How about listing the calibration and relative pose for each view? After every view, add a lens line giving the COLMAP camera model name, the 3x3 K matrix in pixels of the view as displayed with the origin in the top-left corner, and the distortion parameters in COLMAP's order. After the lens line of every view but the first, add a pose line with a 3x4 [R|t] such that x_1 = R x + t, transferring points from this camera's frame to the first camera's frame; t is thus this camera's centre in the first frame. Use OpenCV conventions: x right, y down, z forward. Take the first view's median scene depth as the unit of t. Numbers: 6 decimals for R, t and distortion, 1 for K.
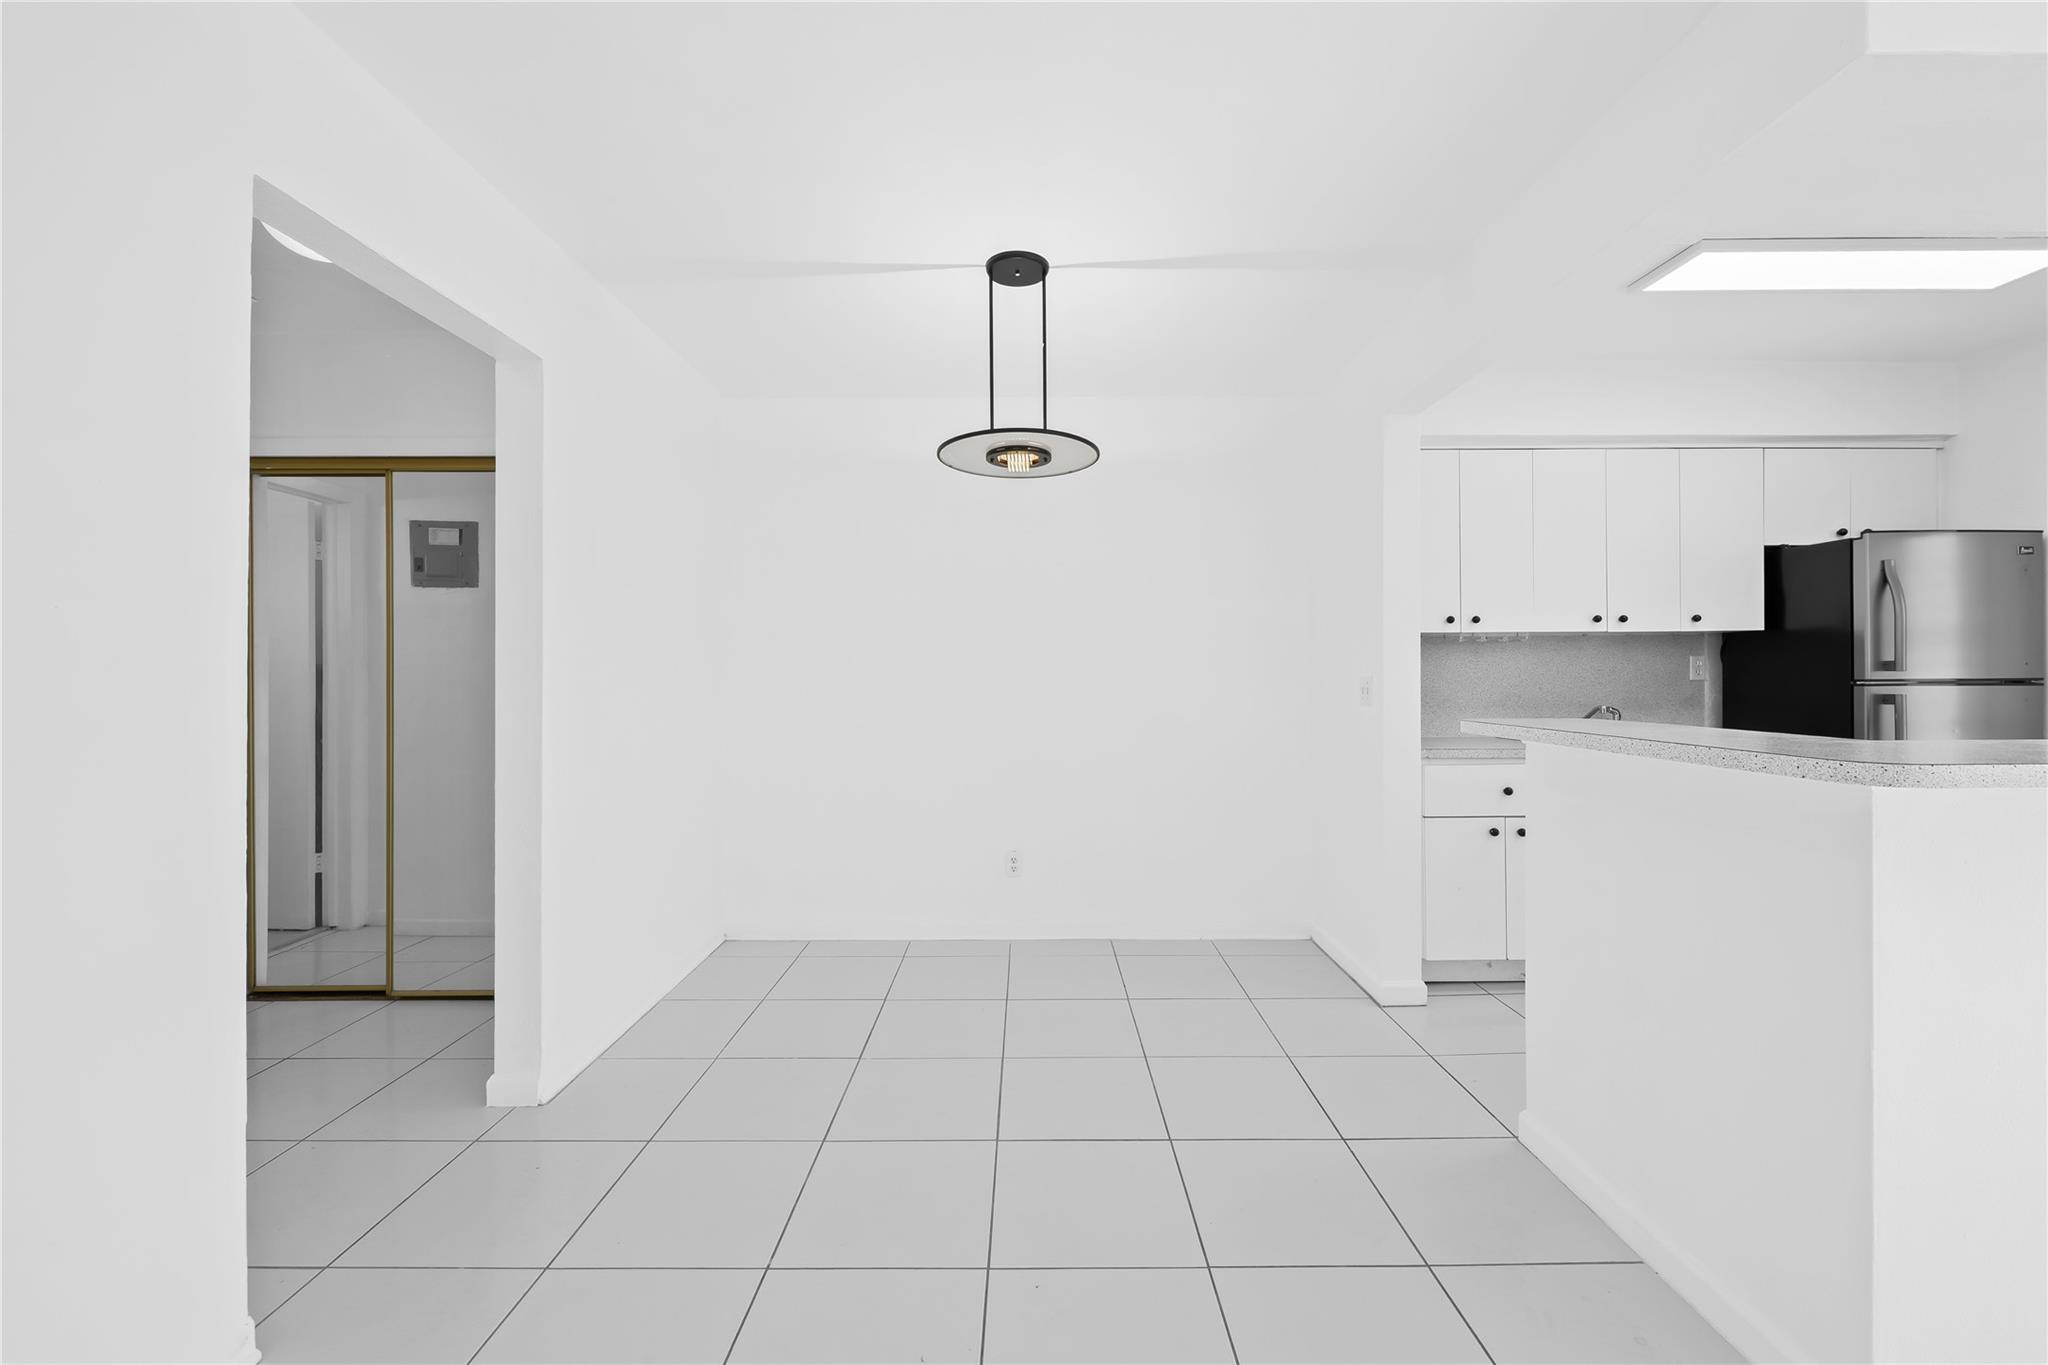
lens RADIAL K [[841.0, 0, 1022.9], [0, 841.0, 675.5], [0, 0, 1]] dist [-0.001751, -0.000313]
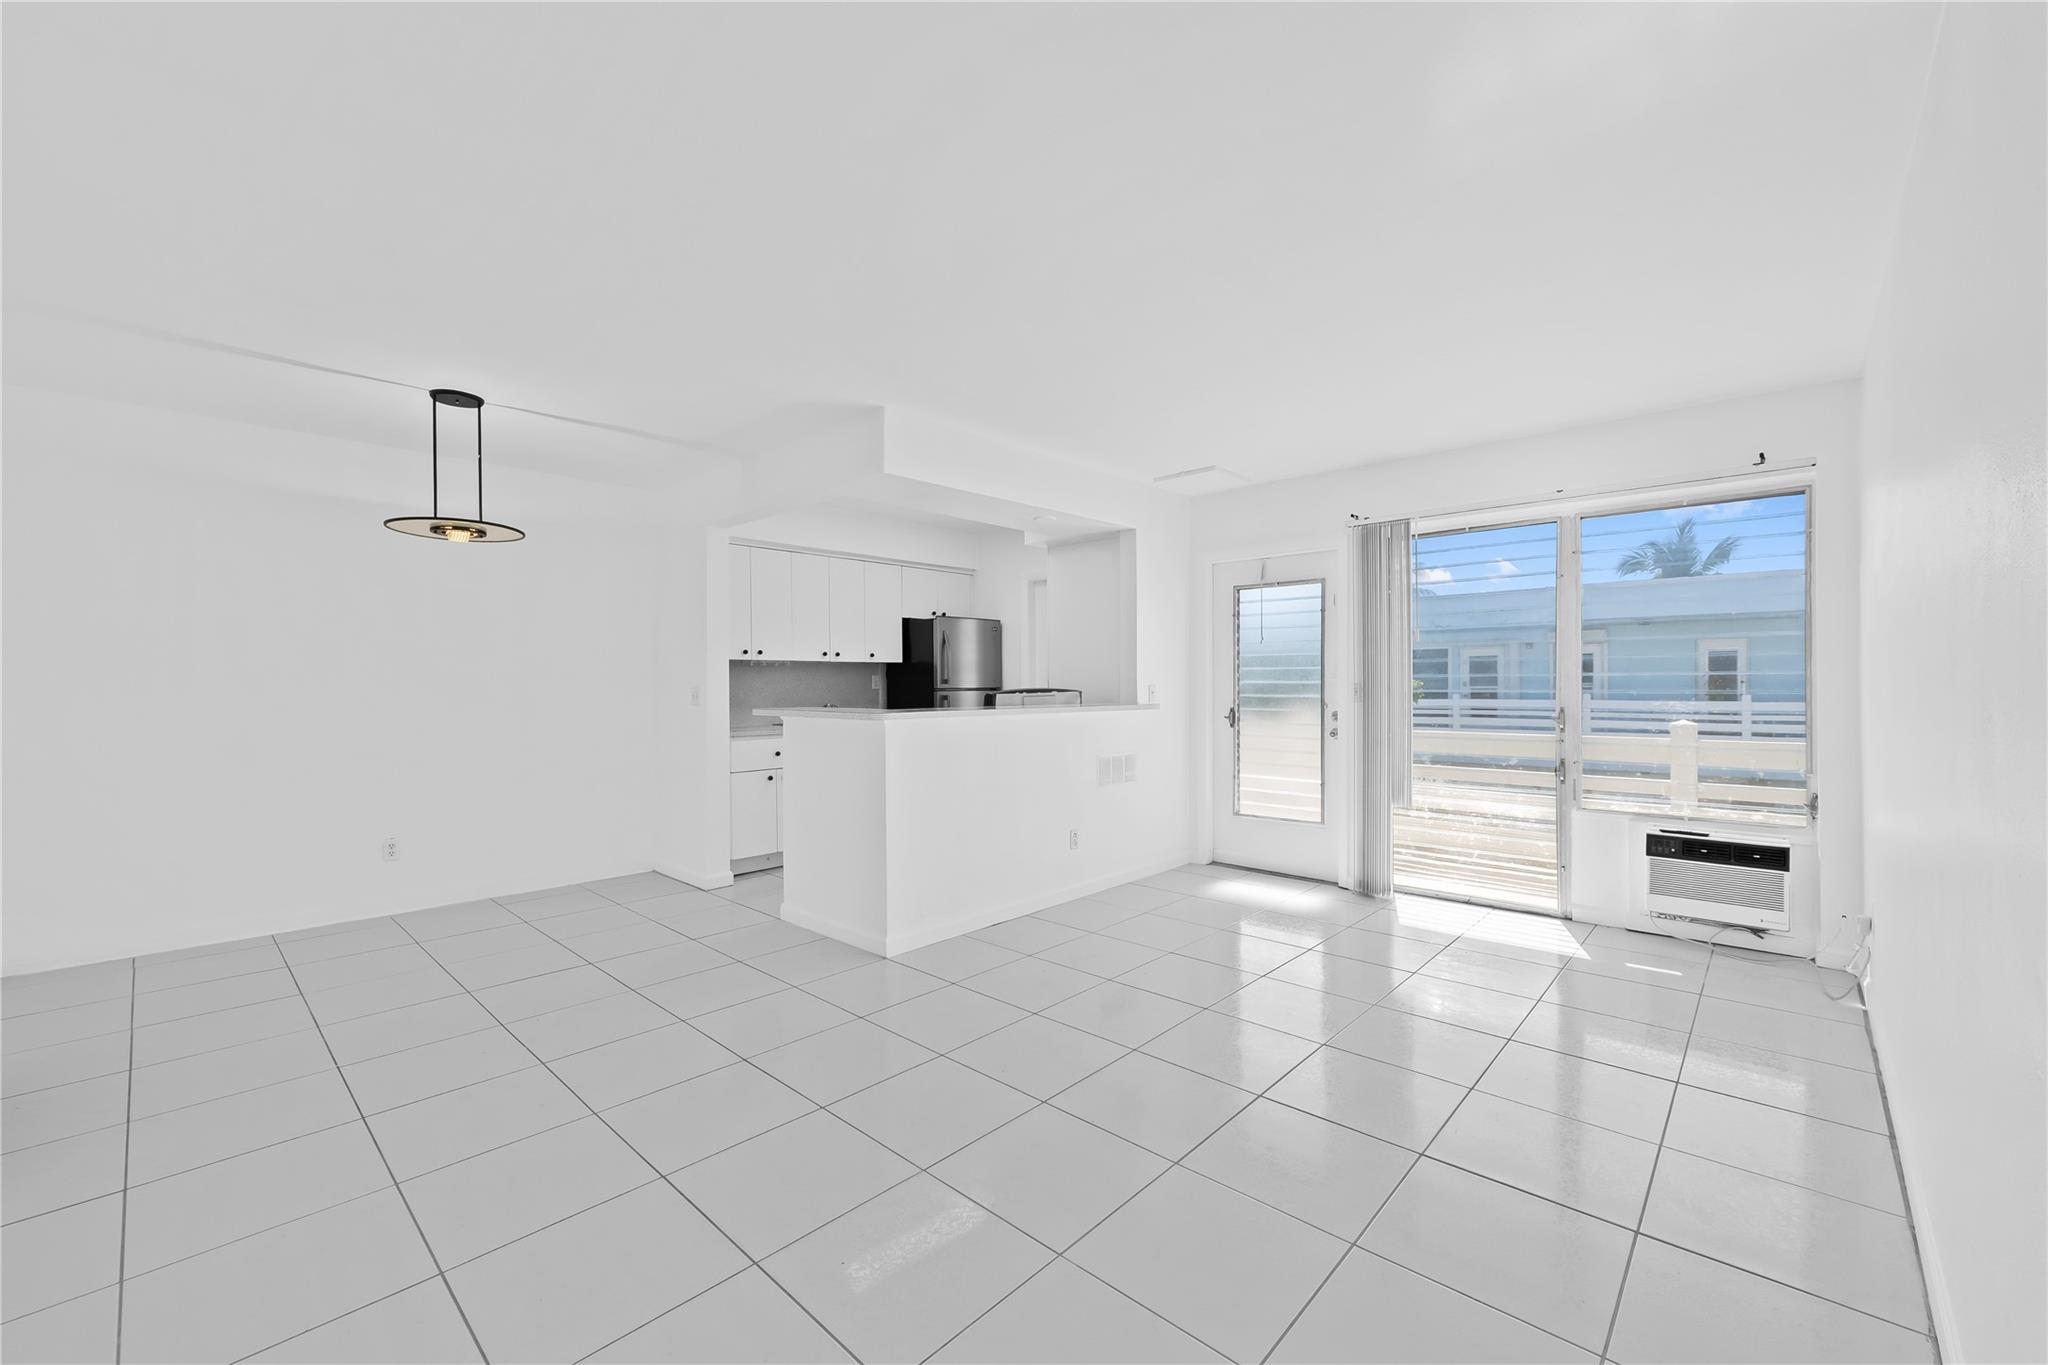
lens RADIAL K [[820.5, 0, 1036.5], [0, 820.5, 684.3], [0, 0, 1]] dist [-0.001193, -0.000179]
pose [[0.683355, 0.000660, 0.730086, -0.274437], [0.002201, 0.999993, -0.002964, 0.001602], [-0.730083, 0.003632, 0.683349, -0.511527]]
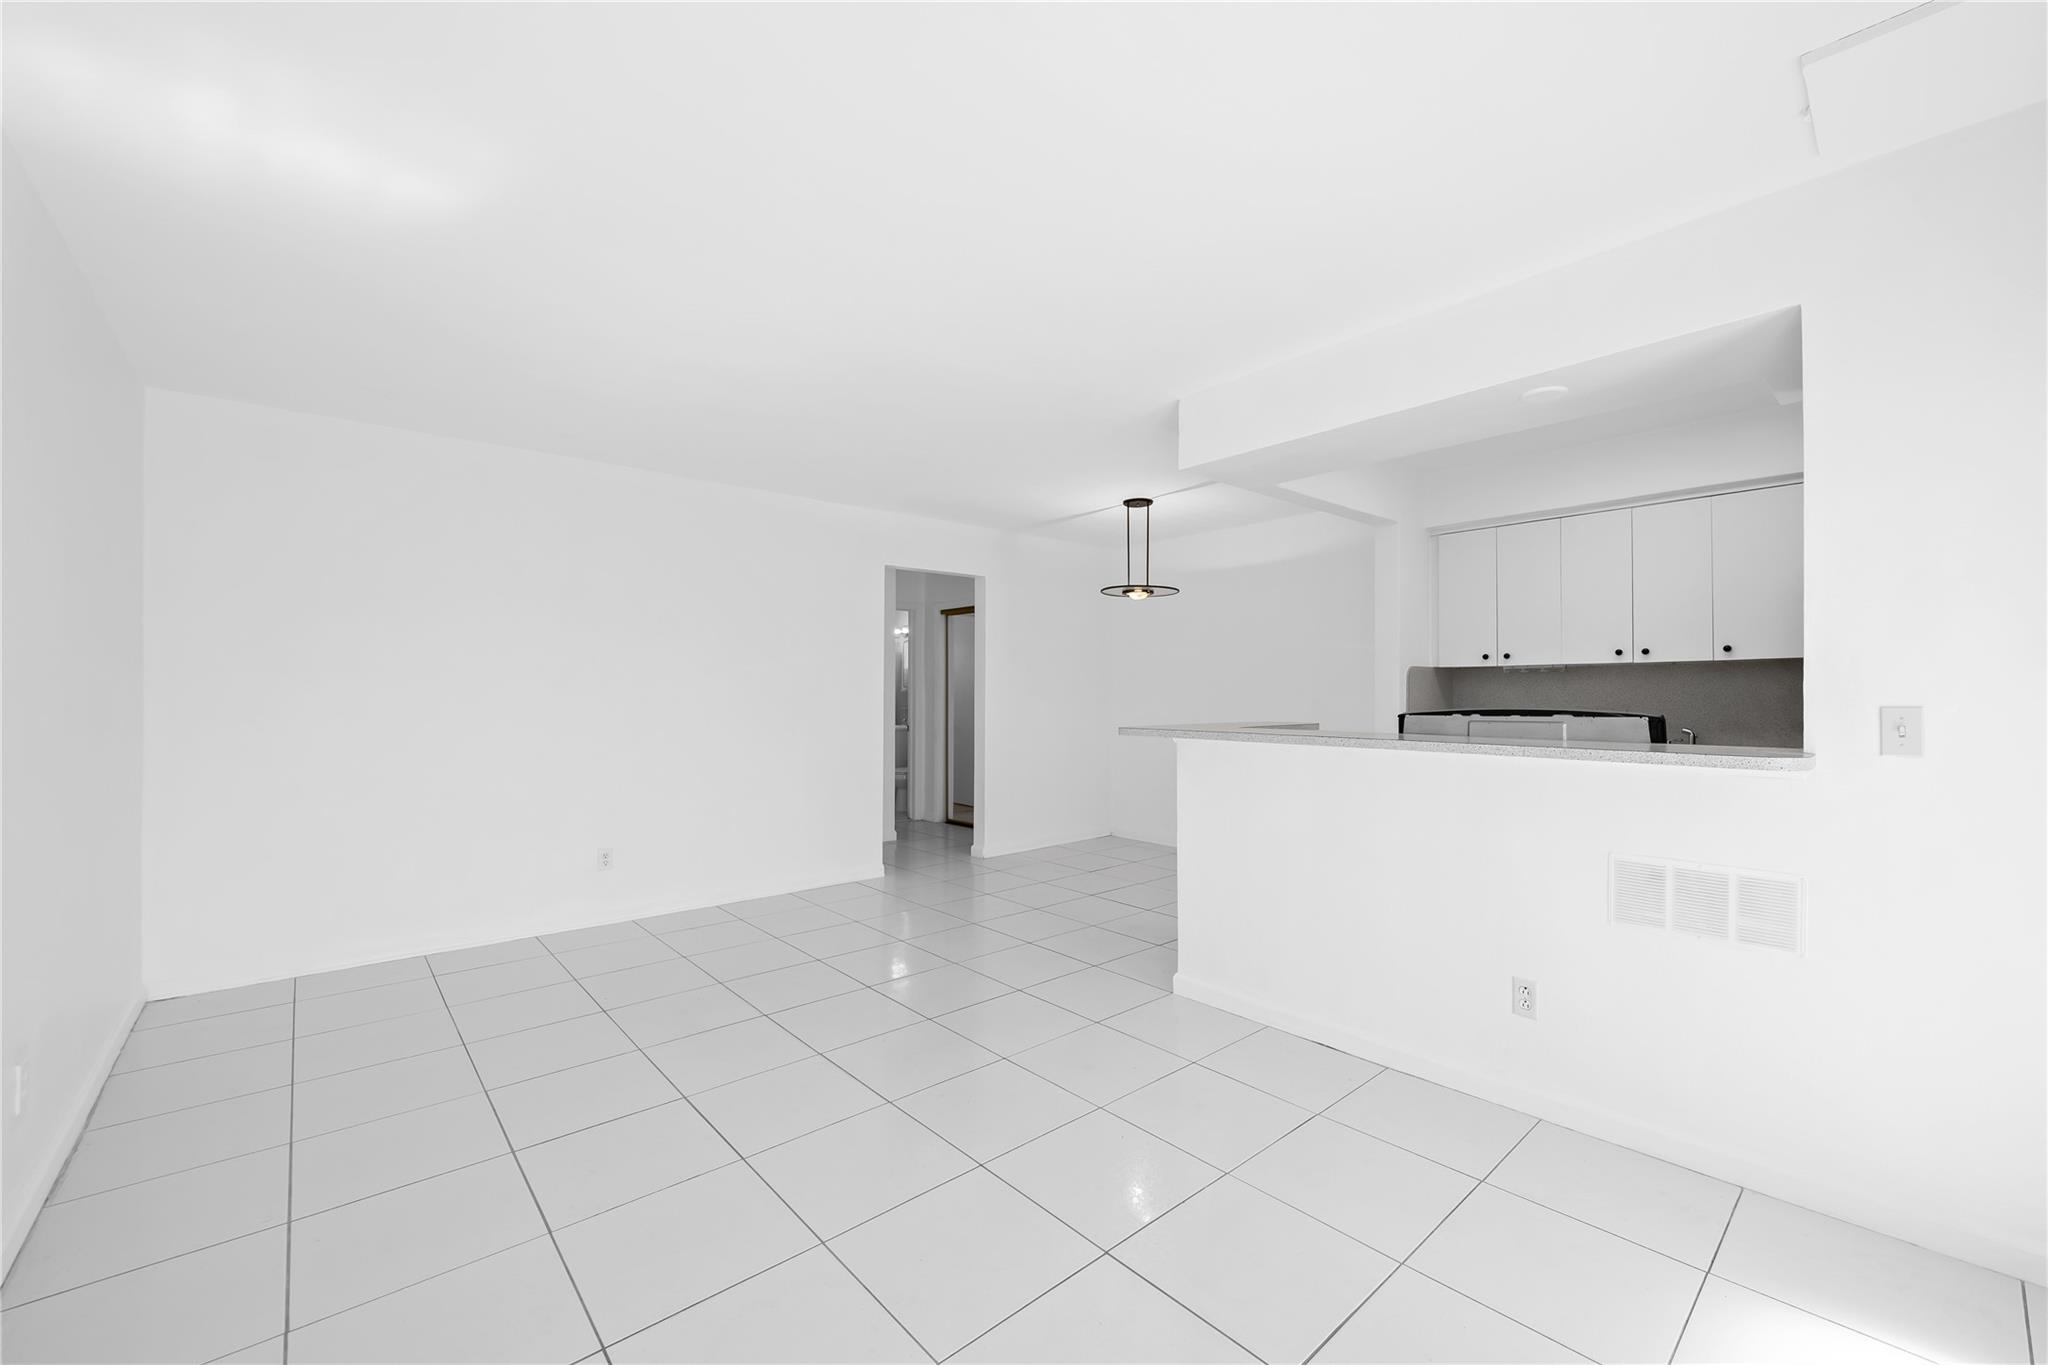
lens RADIAL K [[820.5, 0, 1036.5], [0, 820.5, 684.3], [0, 0, 1]] dist [-0.001193, -0.000179]
pose [[0.663062, -0.004645, -0.748550, 1.057148], [-0.001883, 0.999967, -0.007873, -0.011637], [0.748562, 0.006630, 0.663032, -0.414365]]
